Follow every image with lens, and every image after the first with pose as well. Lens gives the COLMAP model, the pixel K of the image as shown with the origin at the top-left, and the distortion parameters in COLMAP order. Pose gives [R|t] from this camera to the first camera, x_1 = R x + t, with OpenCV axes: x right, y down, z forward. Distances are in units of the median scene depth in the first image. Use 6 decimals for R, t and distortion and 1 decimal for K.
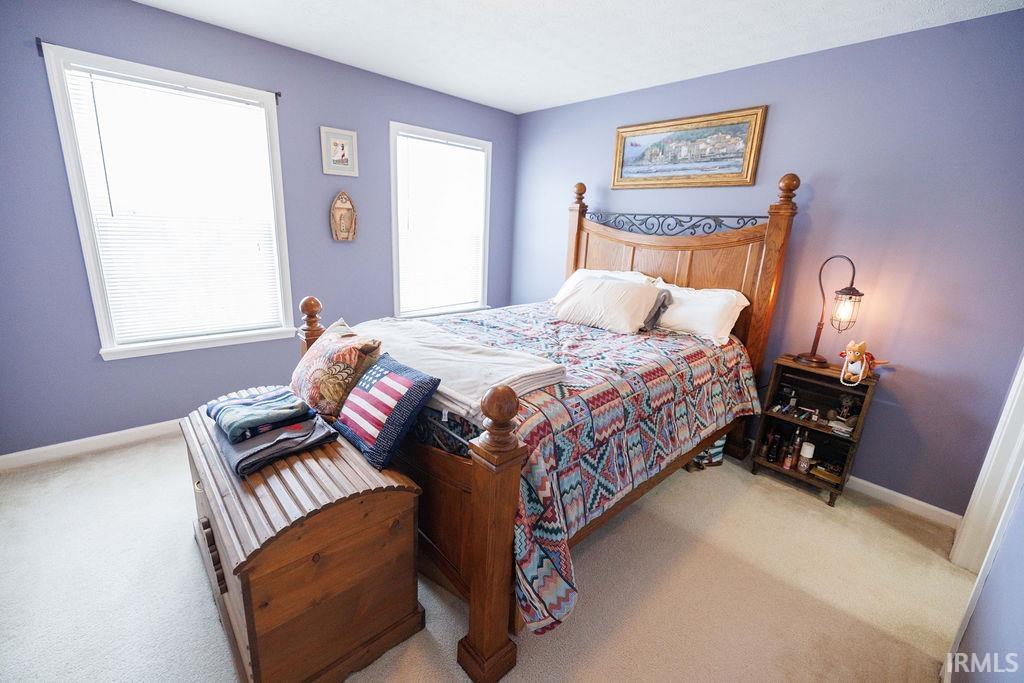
lens RADIAL K [[427.2, 0, 510.8], [0, 427.2, 332.3], [0, 0, 1]] dist [0.001498, 0.000026]
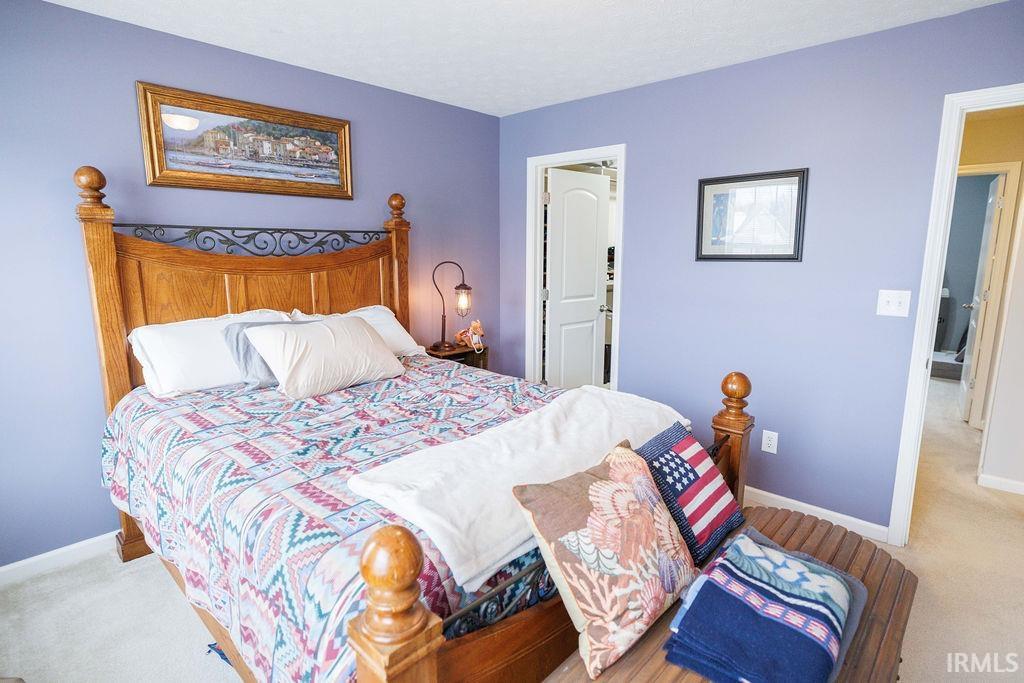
lens RADIAL K [[519.7, 0, 511.5], [0, 519.7, 332.7], [0, 0, 1]] dist [-0.000395, 0.000052]
pose [[-0.077078, -0.212559, 0.974103, -0.636974], [0.241068, 0.944048, 0.225076, -0.219673], [-0.967443, 0.252174, -0.021524, 0.698343]]
